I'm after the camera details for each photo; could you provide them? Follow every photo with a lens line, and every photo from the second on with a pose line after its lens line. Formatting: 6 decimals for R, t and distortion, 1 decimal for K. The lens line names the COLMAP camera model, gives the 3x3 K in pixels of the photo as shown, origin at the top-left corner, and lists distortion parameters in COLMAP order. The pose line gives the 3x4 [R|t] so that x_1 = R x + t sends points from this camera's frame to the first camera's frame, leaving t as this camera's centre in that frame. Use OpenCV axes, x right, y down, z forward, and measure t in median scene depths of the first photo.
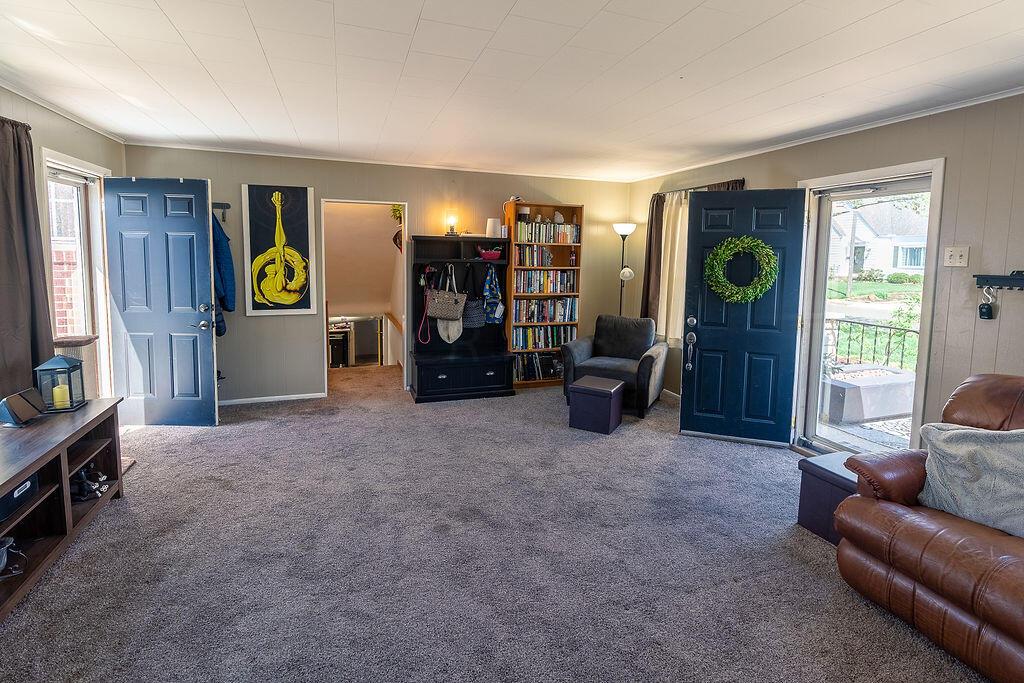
lens RADIAL K [[491.3, 0, 510.7], [0, 491.3, 296.7], [0, 0, 1]] dist [-0.000040, 0.000911]
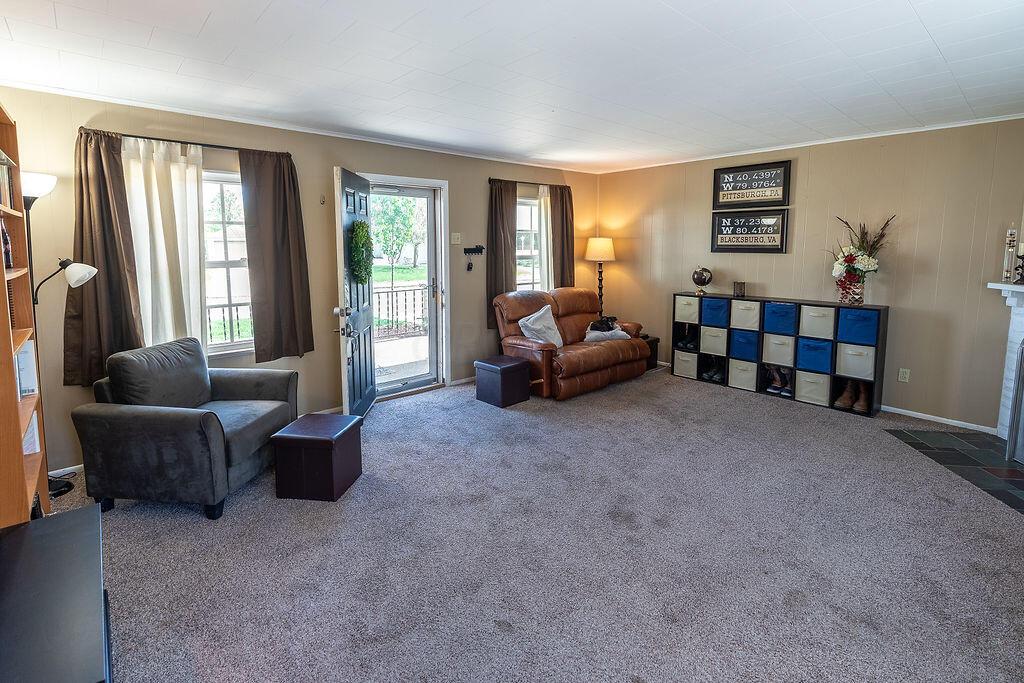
lens RADIAL K [[491.3, 0, 510.7], [0, 491.3, 296.7], [0, 0, 1]] dist [-0.000040, 0.000911]
pose [[-0.399981, -0.116597, 0.909077, -0.686096], [0.074668, 0.984432, 0.159115, -0.118594], [-0.913477, 0.131522, -0.385048, 1.275820]]
